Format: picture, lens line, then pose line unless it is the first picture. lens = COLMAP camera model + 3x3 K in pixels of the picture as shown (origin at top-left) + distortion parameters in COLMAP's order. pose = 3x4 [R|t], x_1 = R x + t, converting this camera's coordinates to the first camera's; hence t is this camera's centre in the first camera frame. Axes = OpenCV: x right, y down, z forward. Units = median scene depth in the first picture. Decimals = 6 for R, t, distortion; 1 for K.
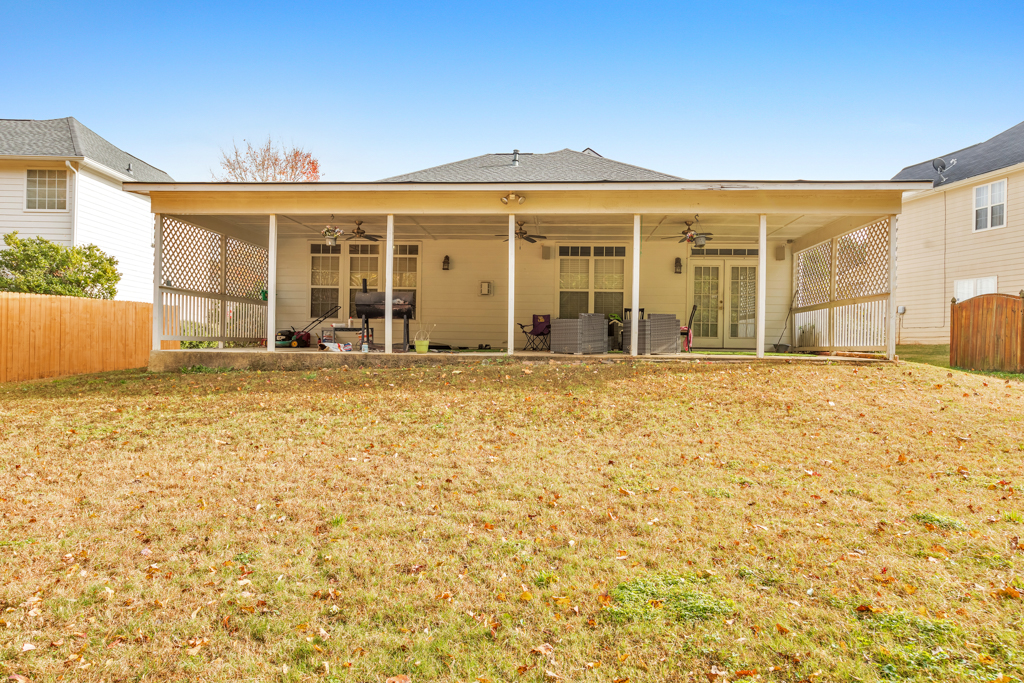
lens RADIAL K [[661.4, 0, 503.8], [0, 661.4, 343.4], [0, 0, 1]] dist [-0.001781, 0.000509]
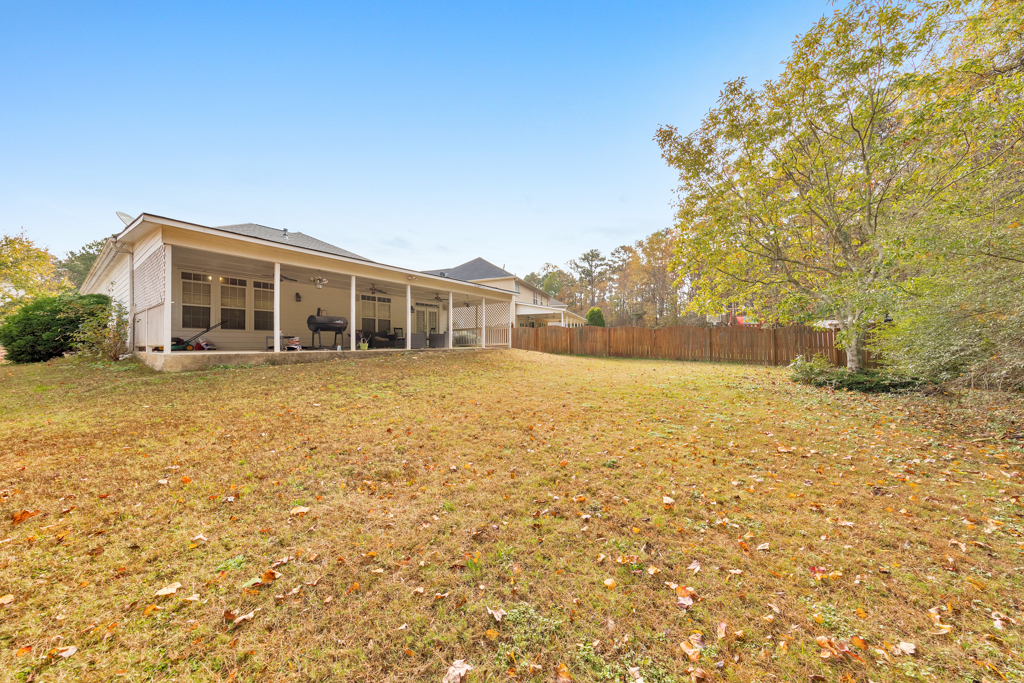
lens RADIAL K [[338.4, 0, 512.9], [0, 338.4, 342.3], [0, 0, 1]] dist [0.000957, 0.000020]
pose [[0.534550, -0.009460, 0.845084, -2.509469], [0.011678, 0.999925, 0.003807, -0.025681], [-0.845056, 0.007834, 0.534620, 0.412458]]
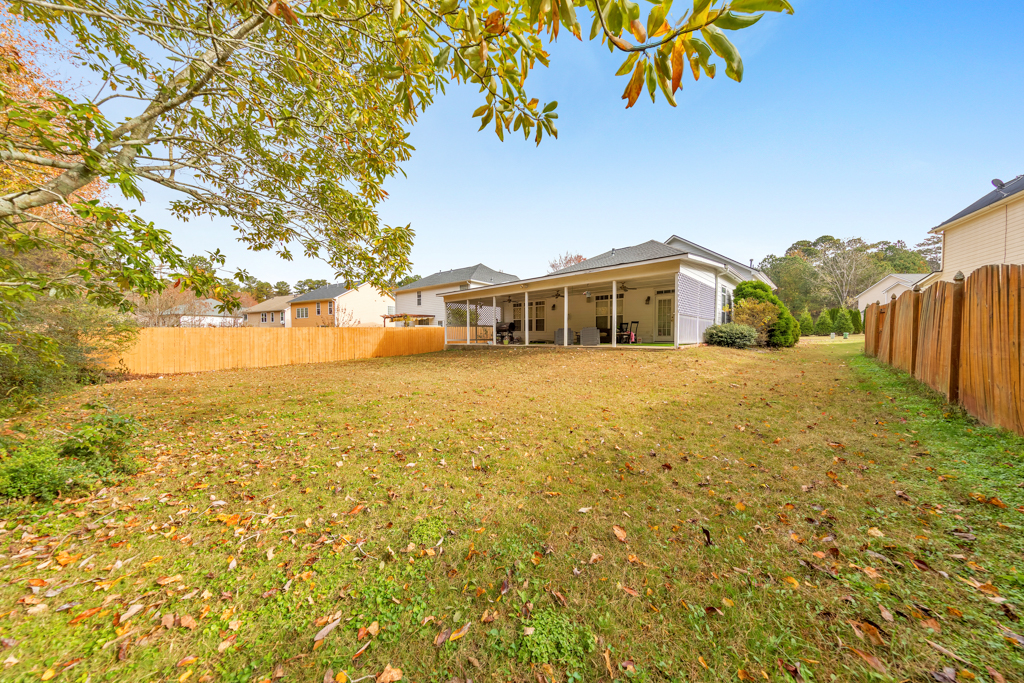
lens RADIAL K [[327.6, 0, 512.5], [0, 327.6, 337.8], [0, 0, 1]] dist [0.002239, 0.000060]
pose [[0.763822, -0.015337, -0.645245, 2.774508], [0.014043, 0.999876, -0.007143, -0.013432], [0.645274, -0.003606, 0.763943, -0.108807]]
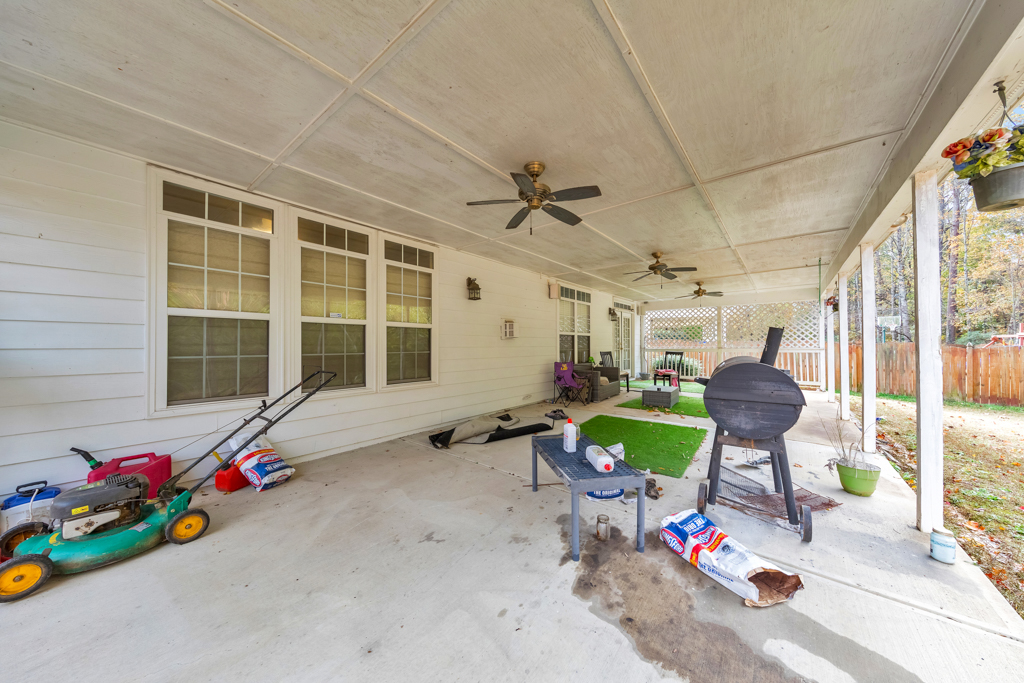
lens RADIAL K [[338.4, 0, 510.1], [0, 338.4, 344.0], [0, 0, 1]] dist [0.000957, 0.000020]
pose [[0.574147, -0.014460, 0.818624, -1.630665], [0.015574, 0.999856, 0.006737, -0.333849], [-0.818604, 0.008881, 0.574290, 3.761643]]
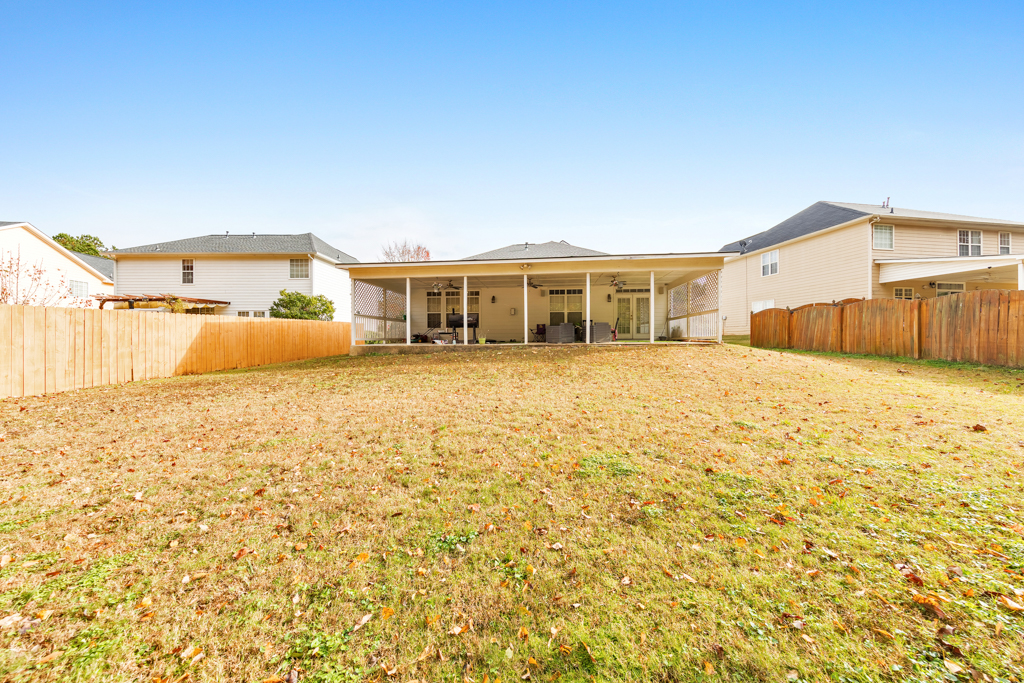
lens RADIAL K [[327.6, 0, 510.4], [0, 327.6, 339.5], [0, 0, 1]] dist [0.002239, 0.000060]
pose [[0.999130, -0.019512, -0.036854, -0.000863], [0.019589, 0.999807, 0.001728, -0.000005], [0.036813, -0.002448, 0.999319, 0.001979]]
